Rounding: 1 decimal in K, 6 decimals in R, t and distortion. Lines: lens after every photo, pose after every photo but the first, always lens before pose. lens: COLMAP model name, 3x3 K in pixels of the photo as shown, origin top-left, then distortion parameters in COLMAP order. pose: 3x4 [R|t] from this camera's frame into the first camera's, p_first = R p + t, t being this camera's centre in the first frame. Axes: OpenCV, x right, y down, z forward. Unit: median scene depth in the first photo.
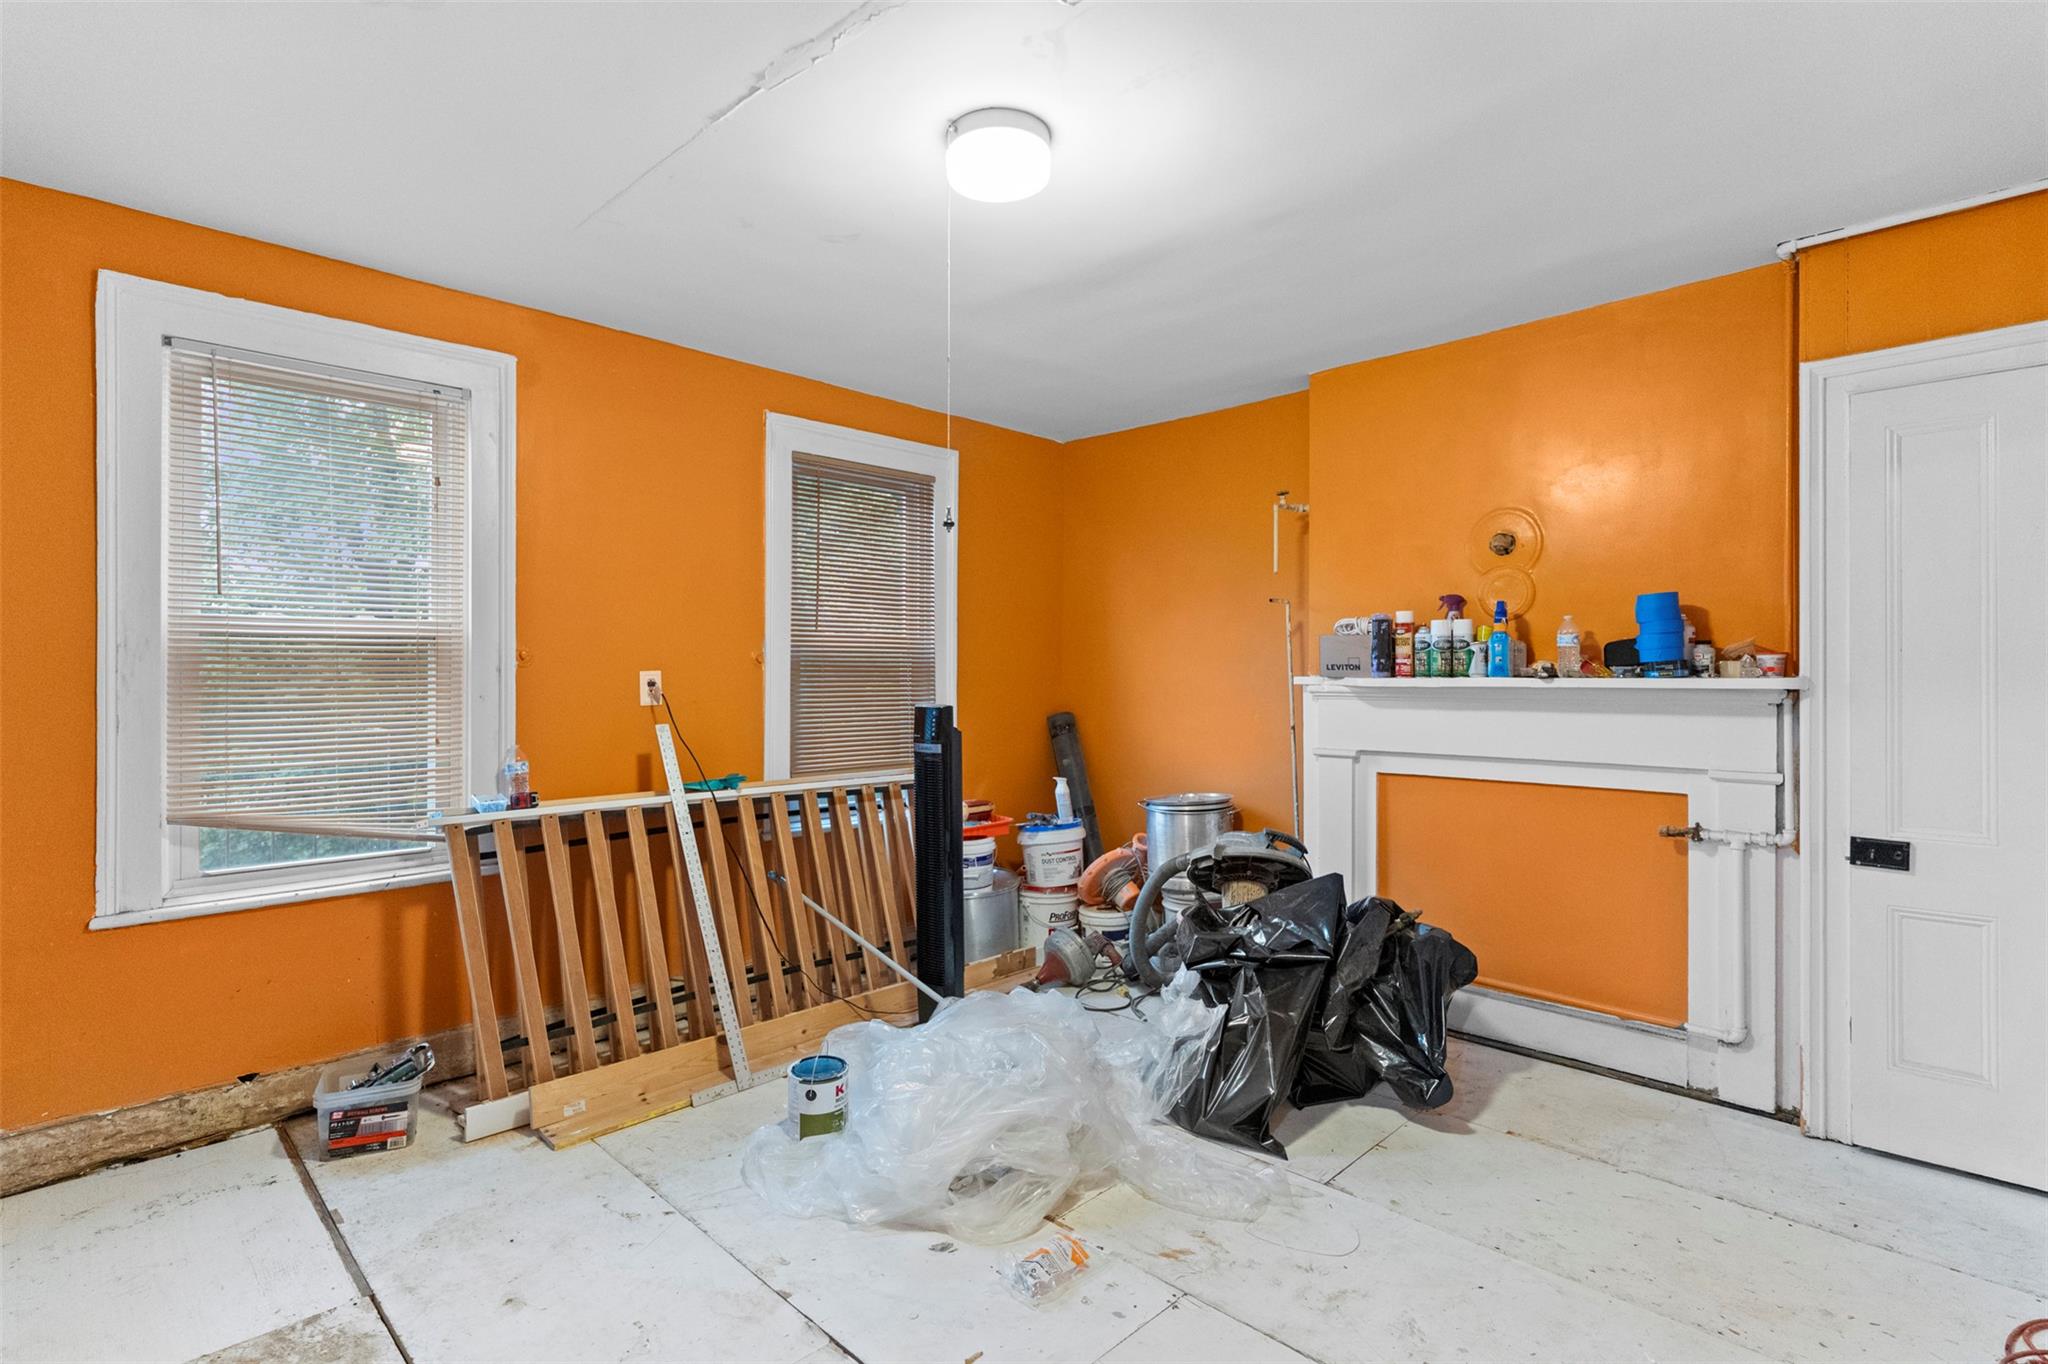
lens RADIAL K [[1007.2, 0, 1019.7], [0, 1007.2, 671.2], [0, 0, 1]] dist [0.002412, 0.000127]
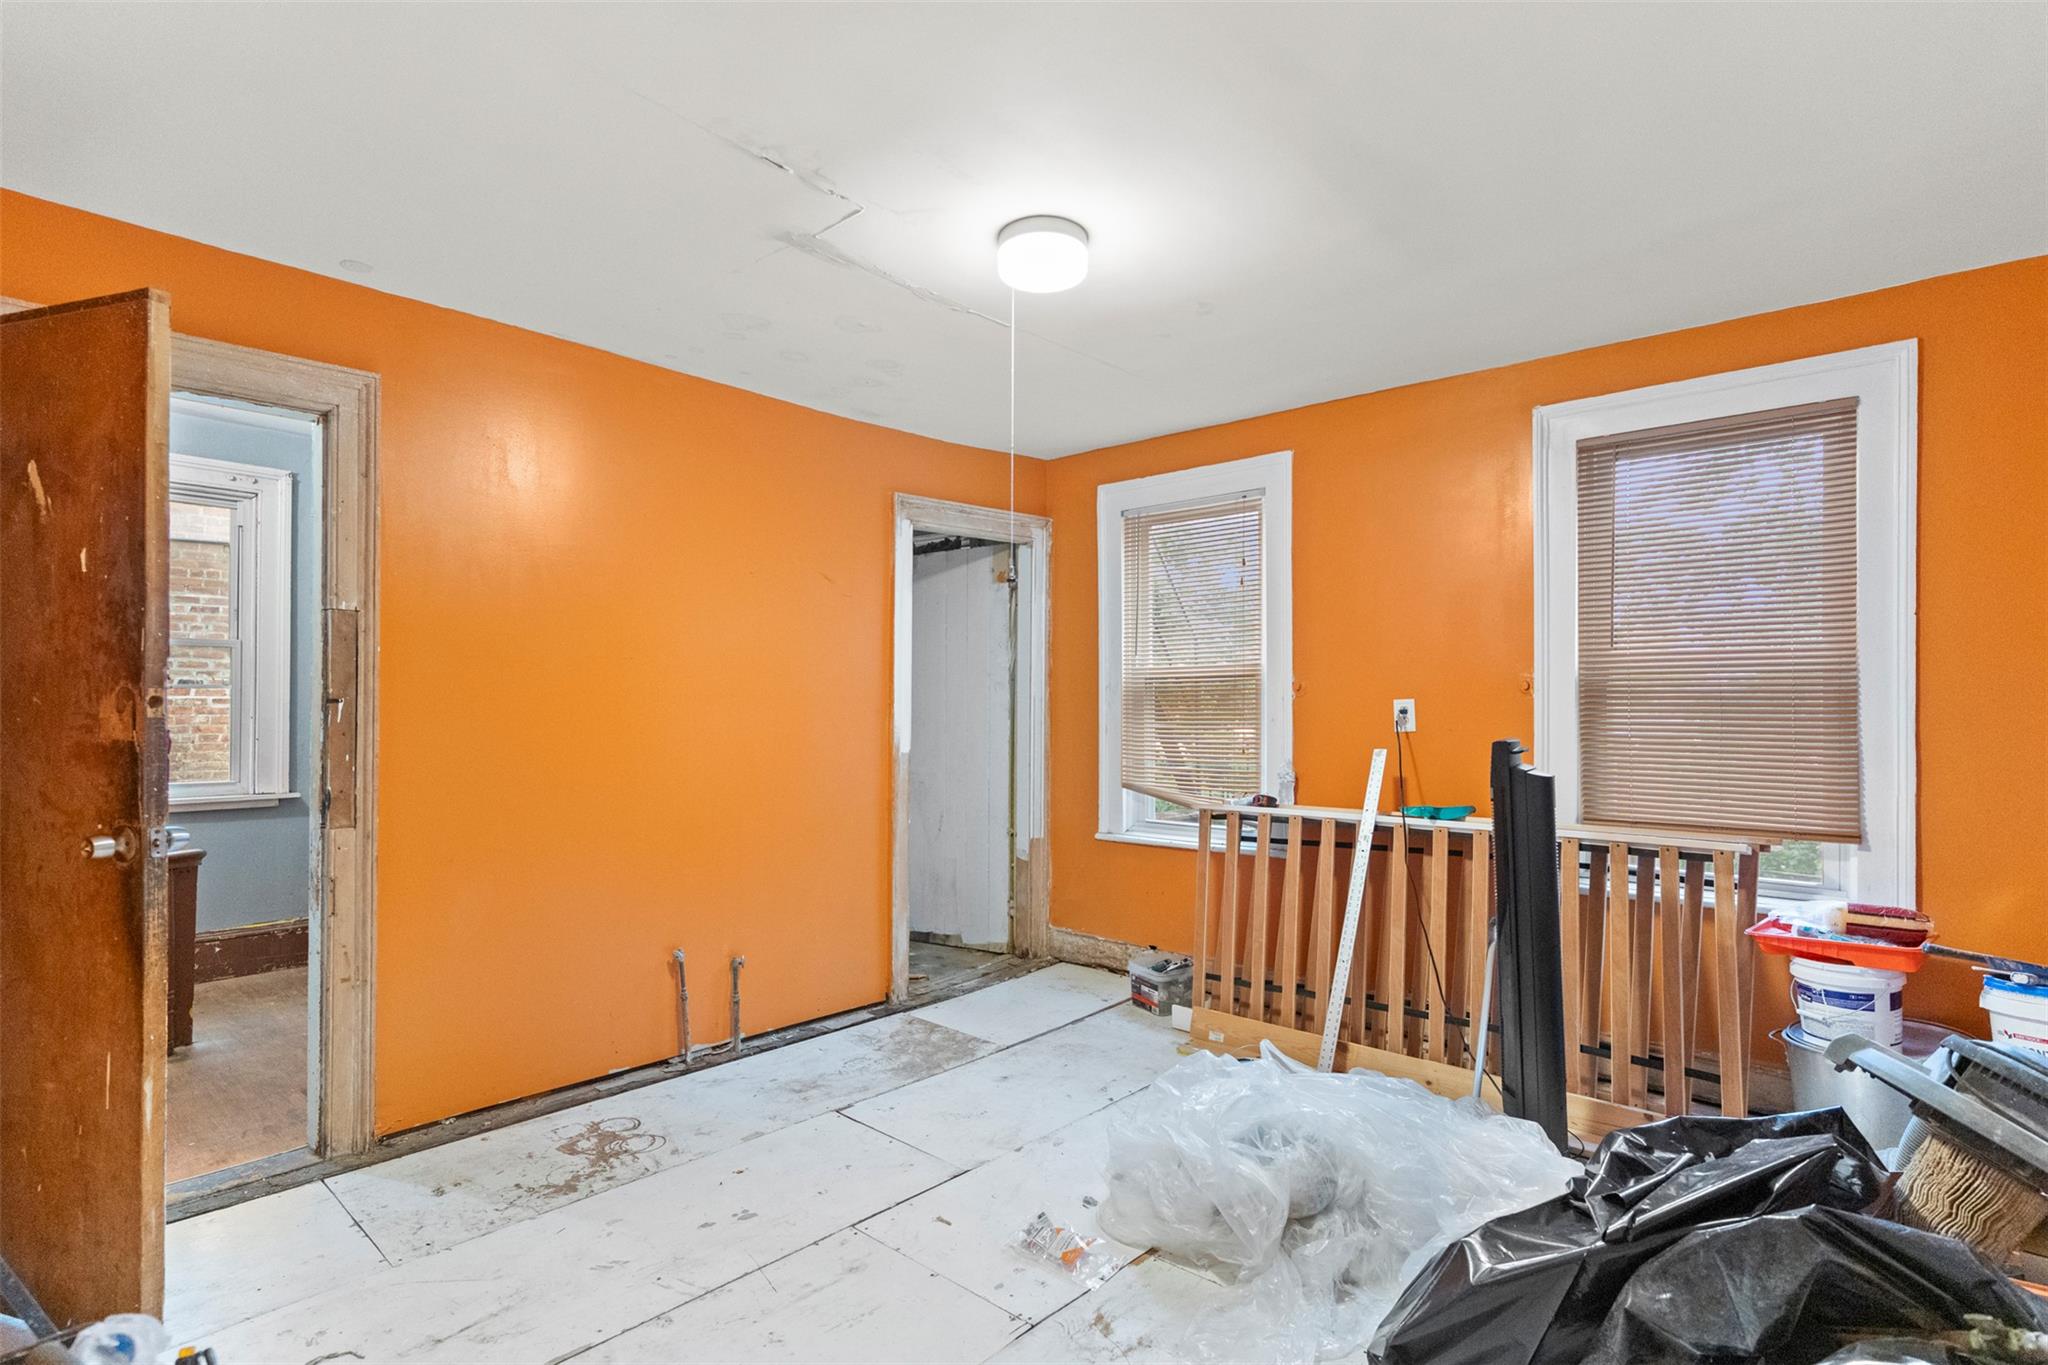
lens RADIAL K [[1007.2, 0, 1019.8], [0, 1007.2, 698.7], [0, 0, 1]] dist [0.002412, 0.000127]
pose [[0.047594, -0.005407, -0.998852, 0.744508], [0.003330, 0.999981, -0.005255, 0.004025], [0.998861, -0.003076, 0.047611, 0.605773]]
